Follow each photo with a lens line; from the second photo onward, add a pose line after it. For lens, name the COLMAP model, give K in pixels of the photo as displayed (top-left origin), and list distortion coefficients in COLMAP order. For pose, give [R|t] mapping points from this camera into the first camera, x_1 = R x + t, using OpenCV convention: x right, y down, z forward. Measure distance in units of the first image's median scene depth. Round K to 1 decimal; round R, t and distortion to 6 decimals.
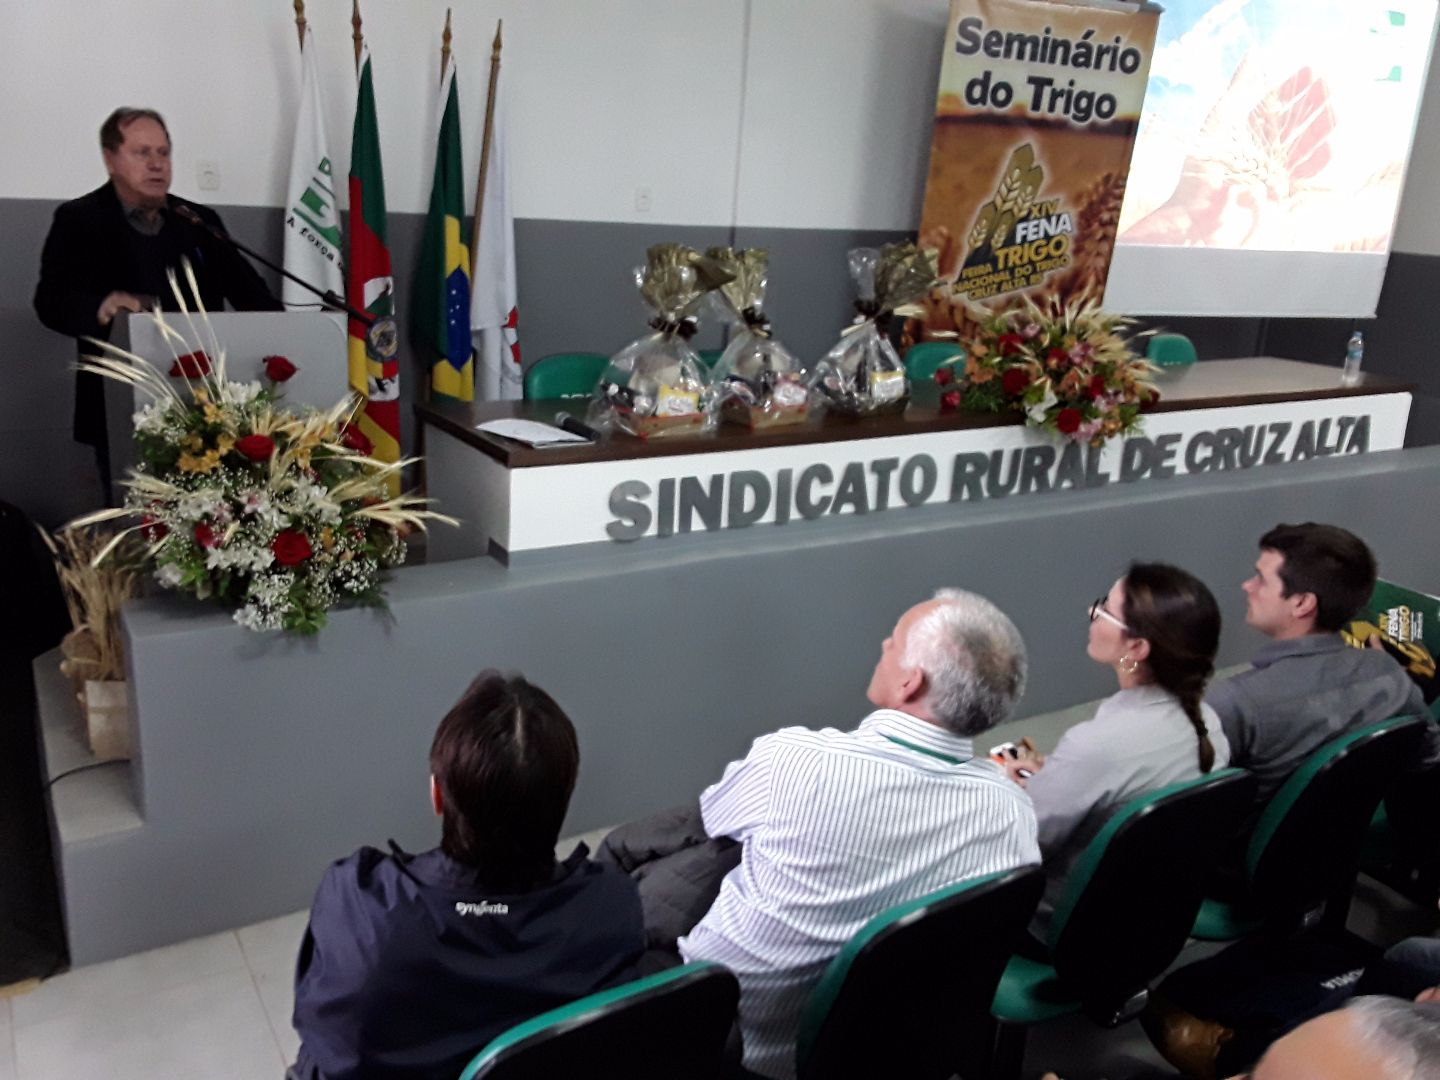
lens RADIAL K [[1202.3, 0, 693.9], [0, 1202.3, 542.1], [0, 0, 1]] dist [0.111564, -0.191924]
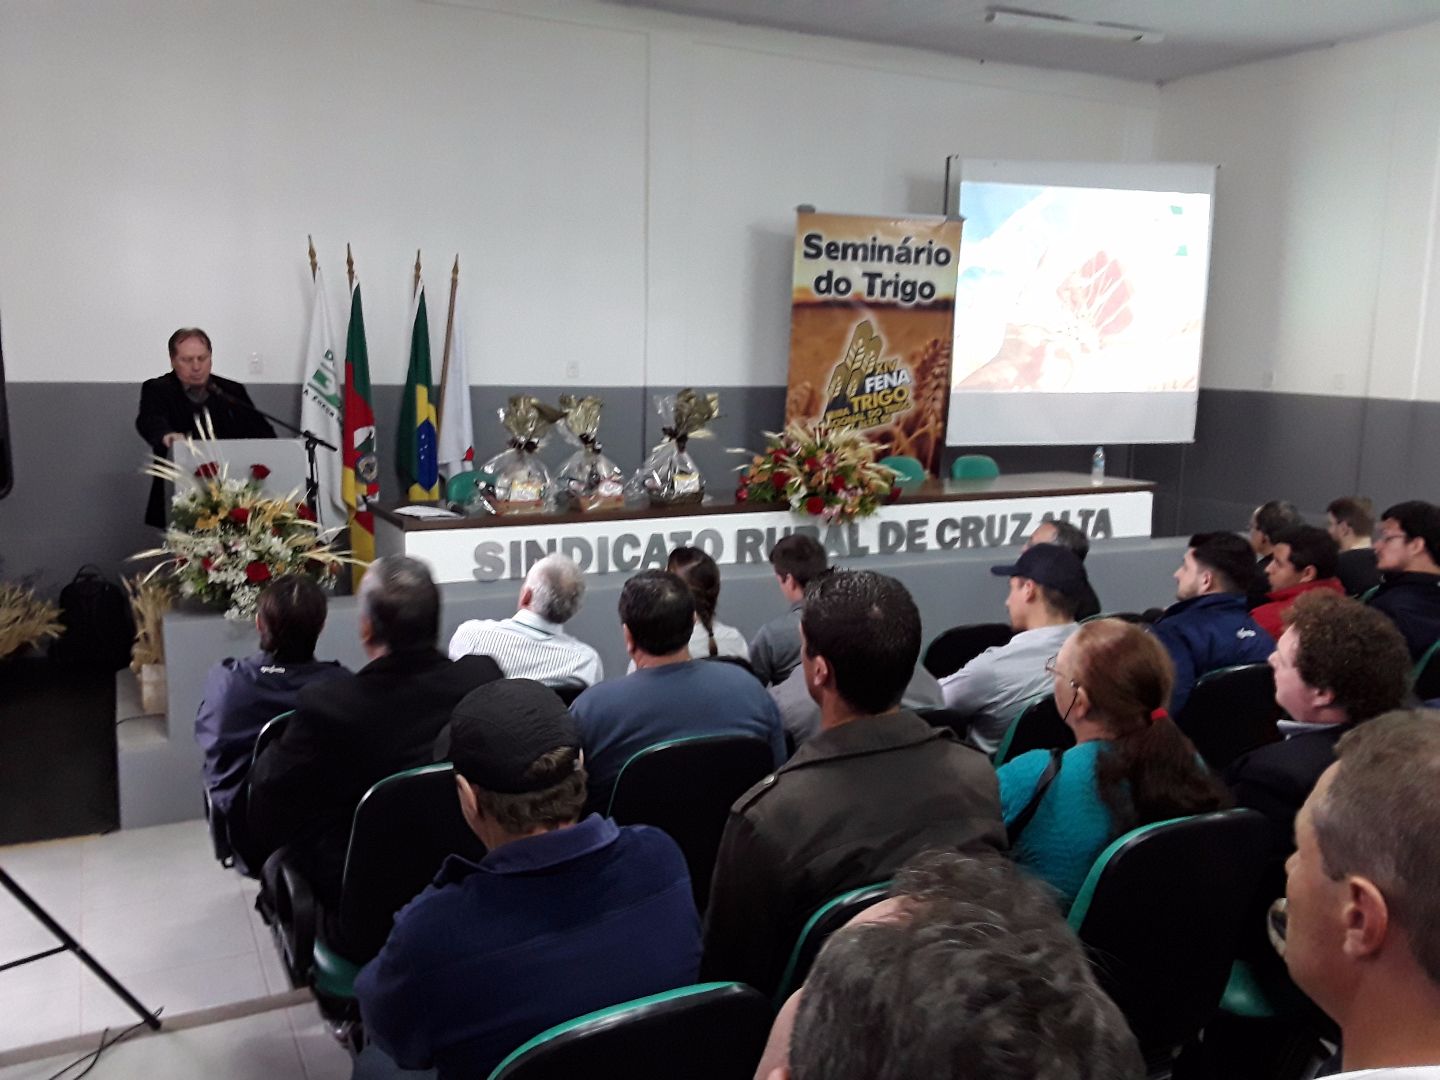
lens RADIAL K [[1202.3, 0, 695.0], [0, 1202.3, 534.4], [0, 0, 1]] dist [0.111564, -0.191924]
pose [[0.995855, -0.025173, -0.087402, 0.203394], [0.012331, 0.989433, -0.144469, 0.098030], [0.090115, 0.142792, 0.985642, -0.298979]]
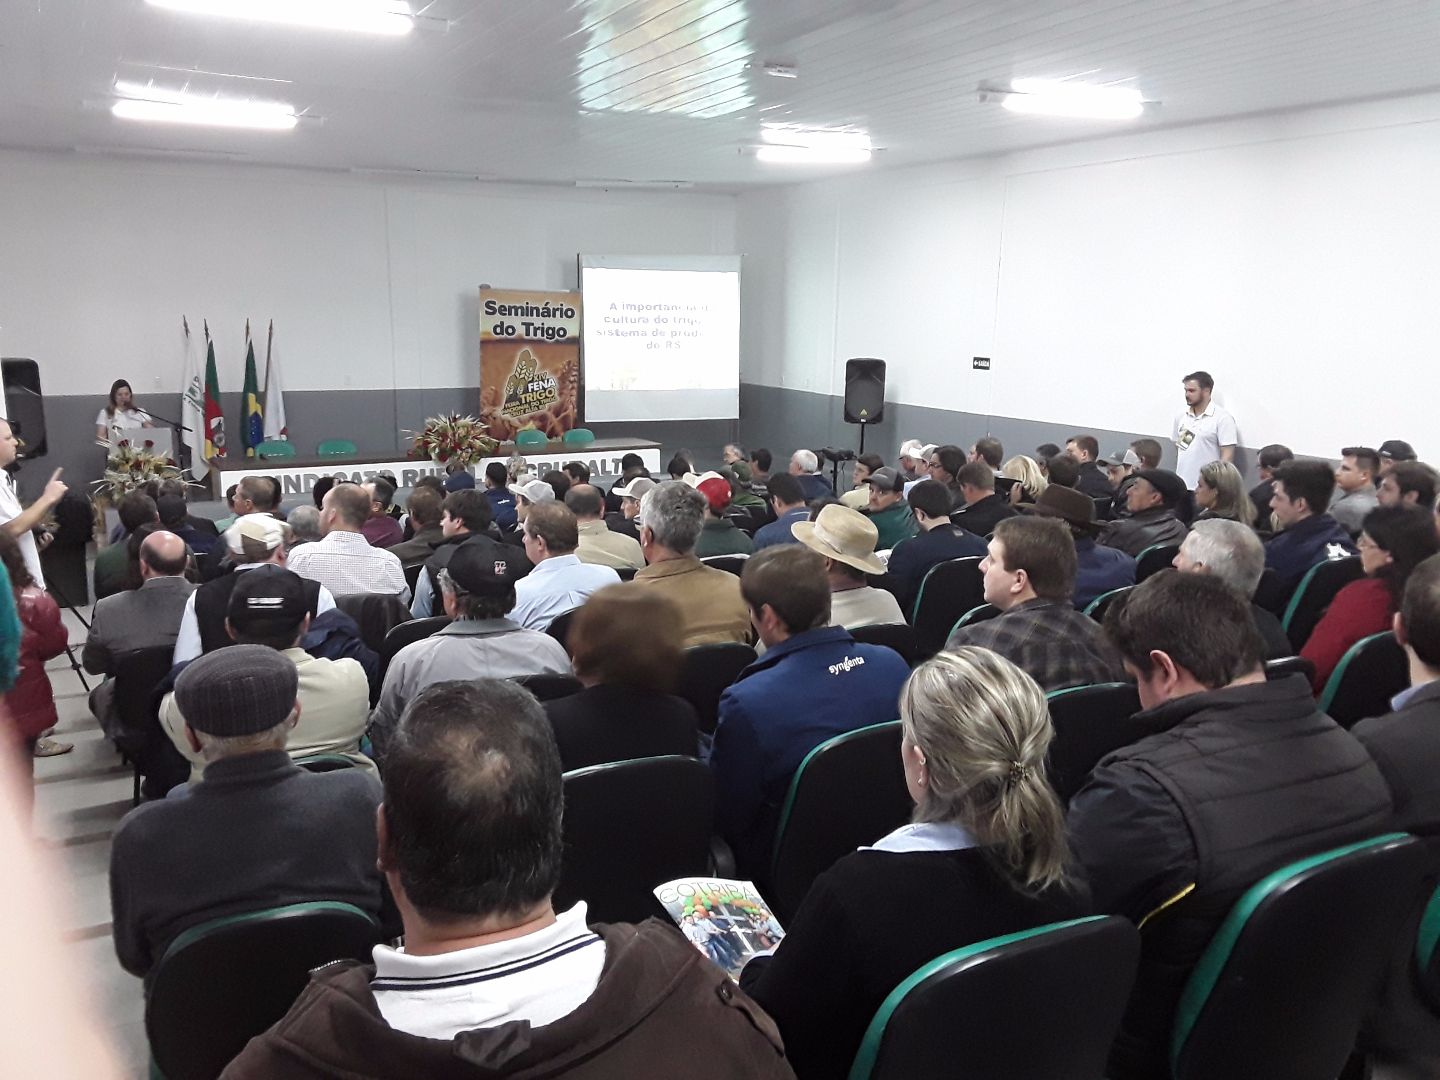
lens RADIAL K [[1202.3, 0, 711.0], [0, 1202.3, 528.9], [0, 0, 1]] dist [0.111564, -0.191924]
pose [[0.997459, -0.034956, -0.062082, 0.779691], [0.027740, 0.993149, -0.113514, 0.287609], [0.065625, 0.111503, 0.991595, -1.245036]]
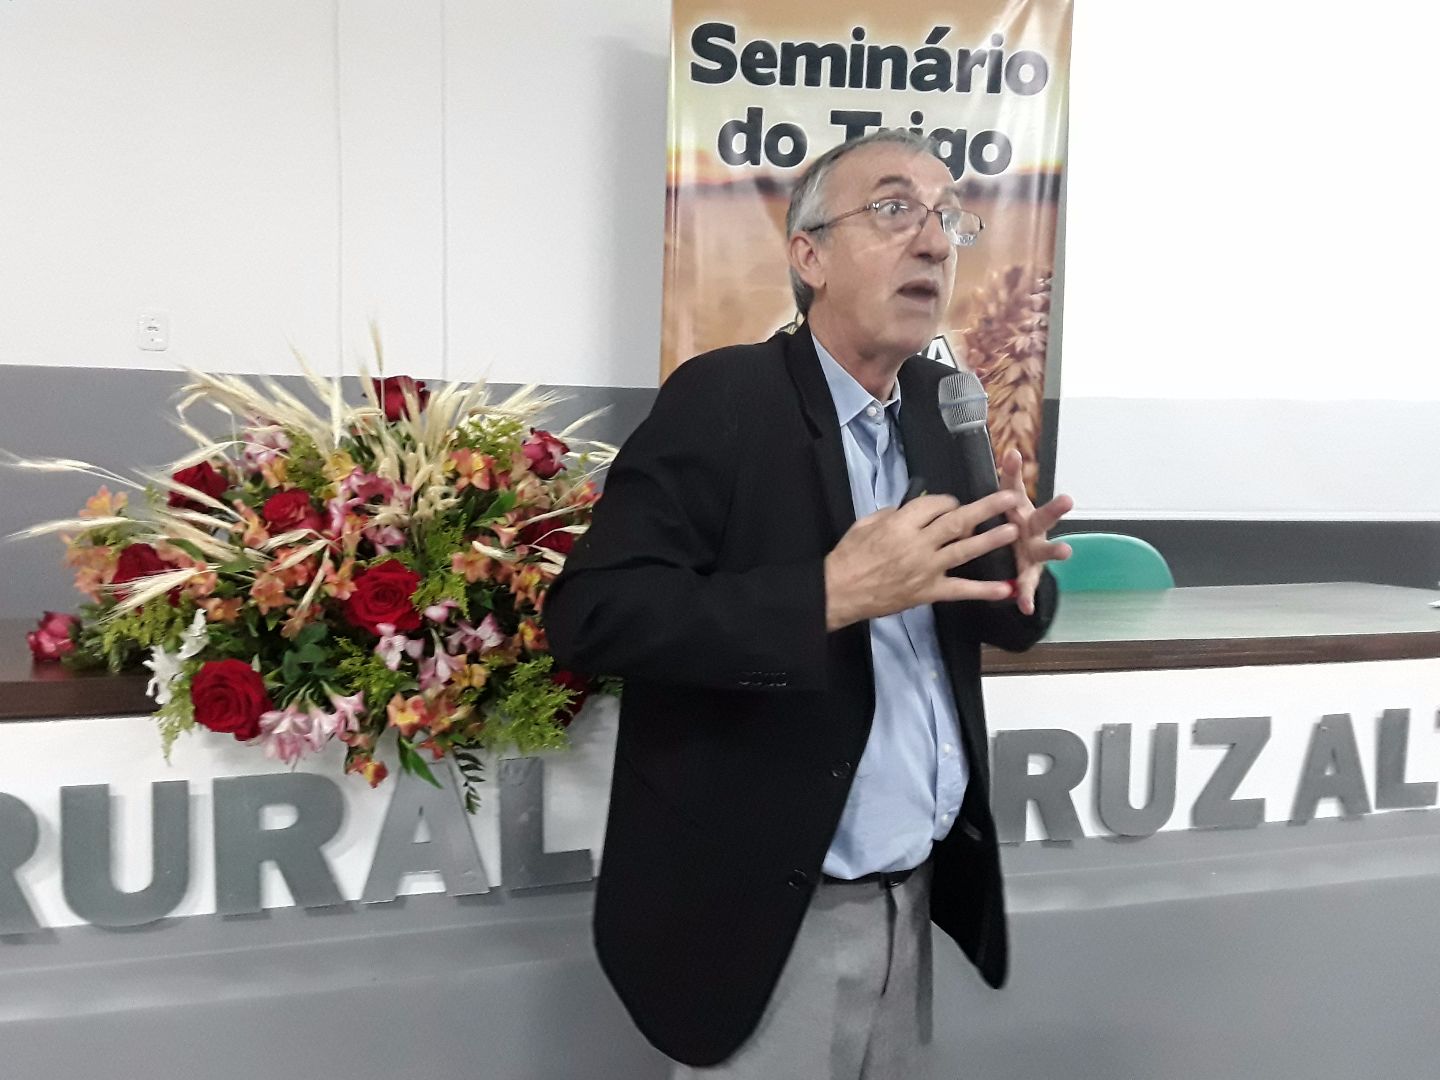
lens RADIAL K [[1202.3, 0, 689.6], [0, 1202.3, 515.9], [0, 0, 1]] dist [0.111564, -0.191924]
pose [[0.966934, -0.030409, -0.253207, 0.355910], [-0.035536, 0.967114, -0.251850, -0.049005], [0.252538, 0.252521, 0.934055, 0.502022]]
